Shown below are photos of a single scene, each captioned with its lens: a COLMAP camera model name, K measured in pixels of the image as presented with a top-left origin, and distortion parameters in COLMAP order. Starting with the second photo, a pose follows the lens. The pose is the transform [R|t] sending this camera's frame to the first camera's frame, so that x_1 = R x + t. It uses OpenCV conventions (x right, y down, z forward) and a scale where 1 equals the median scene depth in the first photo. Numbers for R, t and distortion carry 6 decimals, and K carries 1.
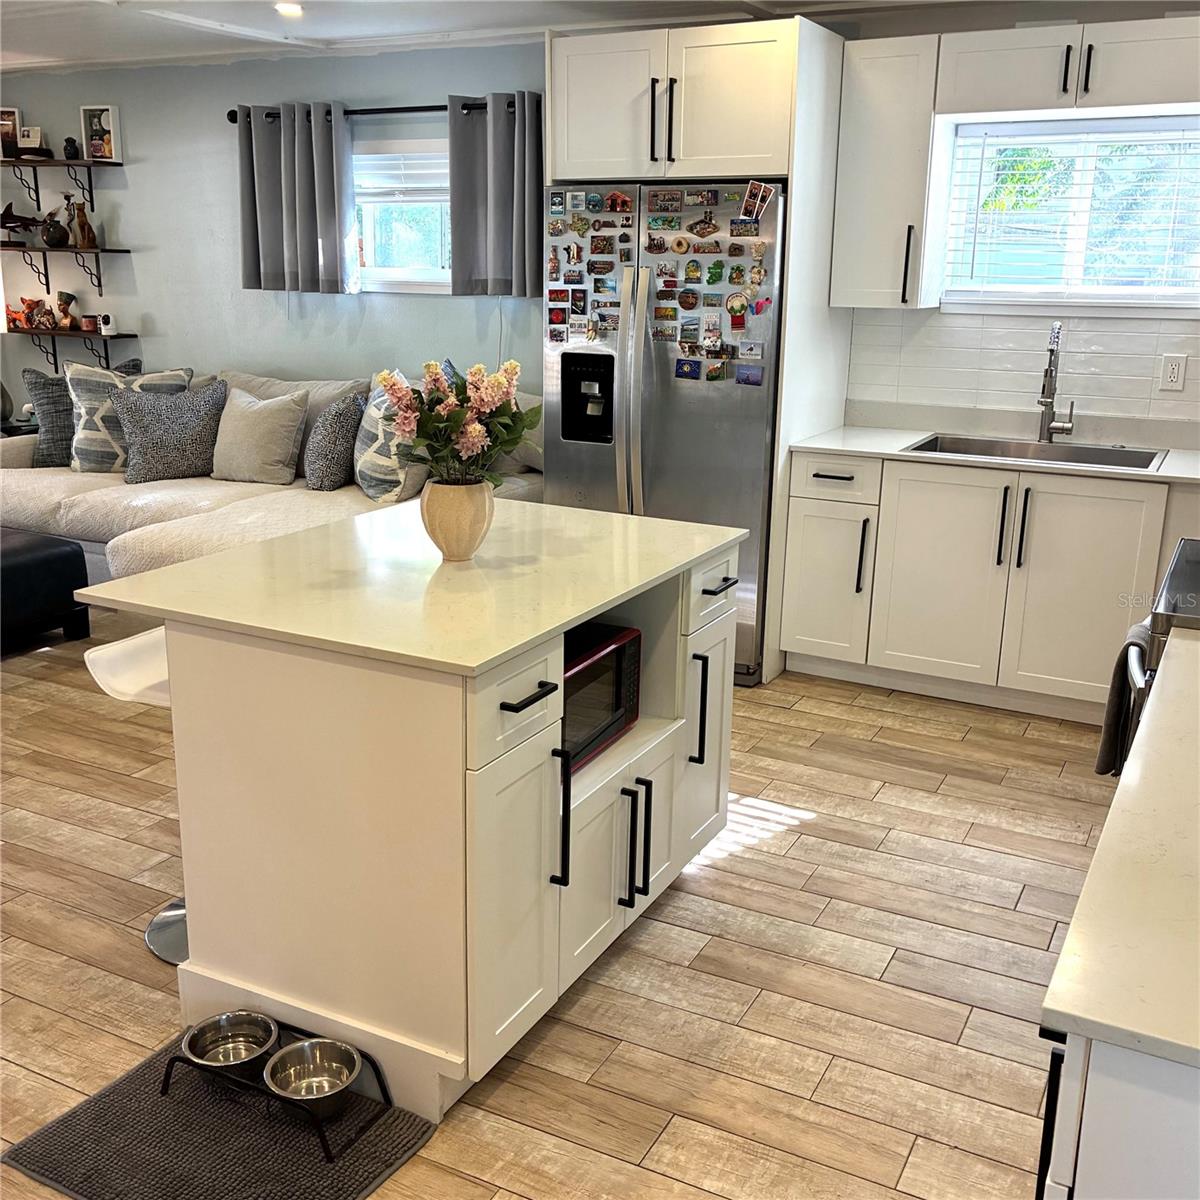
lens RADIAL K [[1250.9, 0, 600.0], [0, 1250.9, 600.0], [0, 0, 1]] dist [-0.001922, -0.033640]
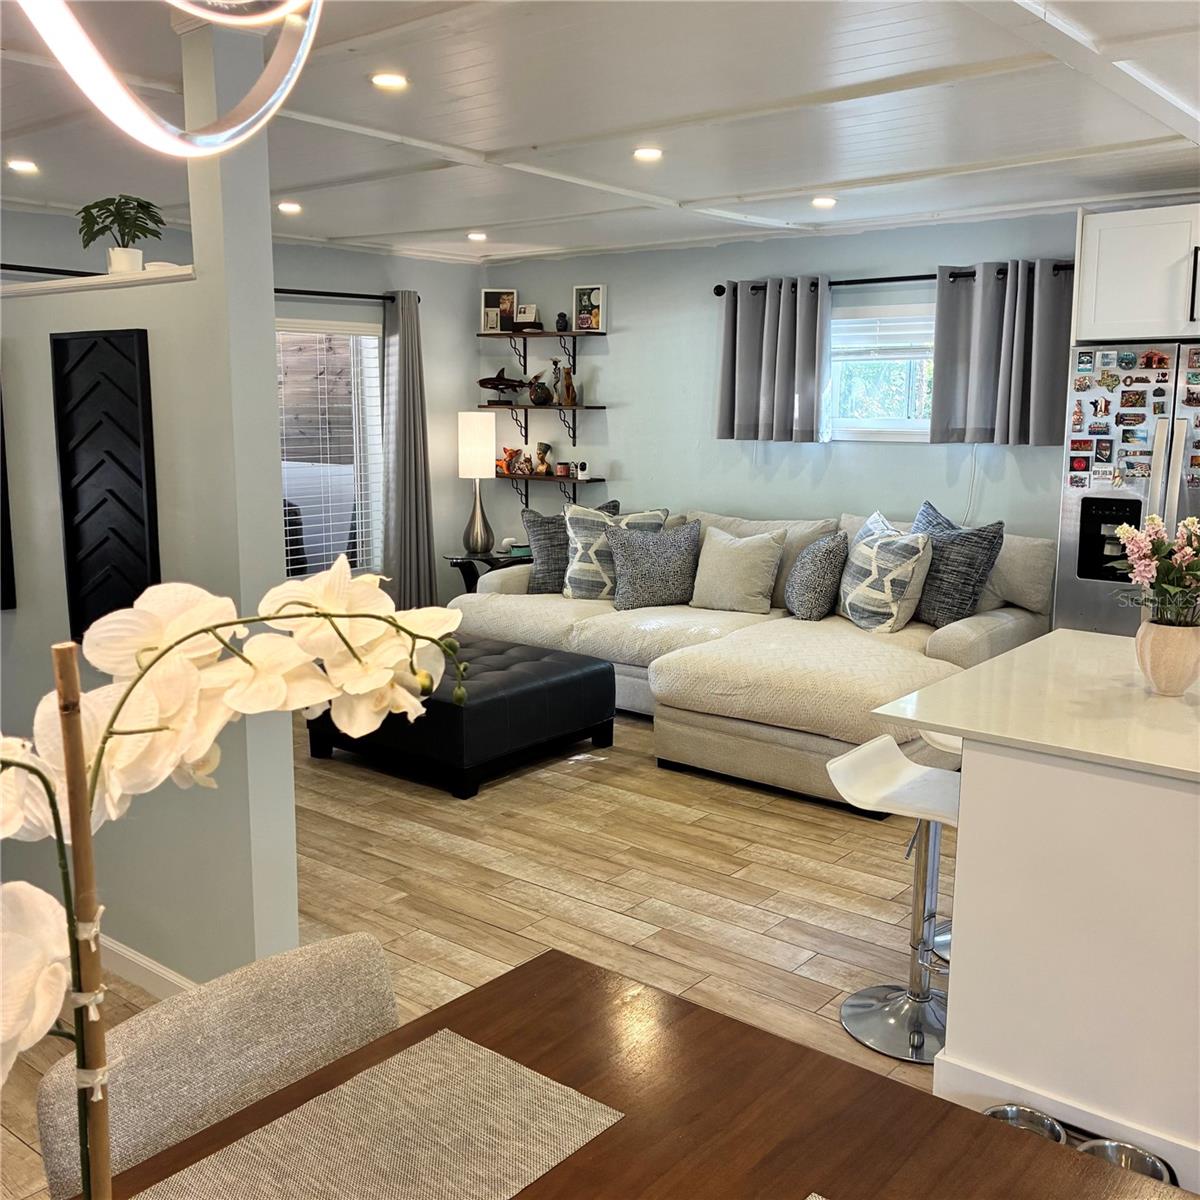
lens RADIAL K [[1184.7, 0, 600.0], [0, 1184.7, 600.0], [0, 0, 1]] dist [0.010707, -0.153182]
pose [[0.972476, 0.017125, -0.232371, -0.150499], [-0.040306, 0.994624, -0.095382, 0.001117], [0.229488, 0.102123, 0.967939, -0.045305]]
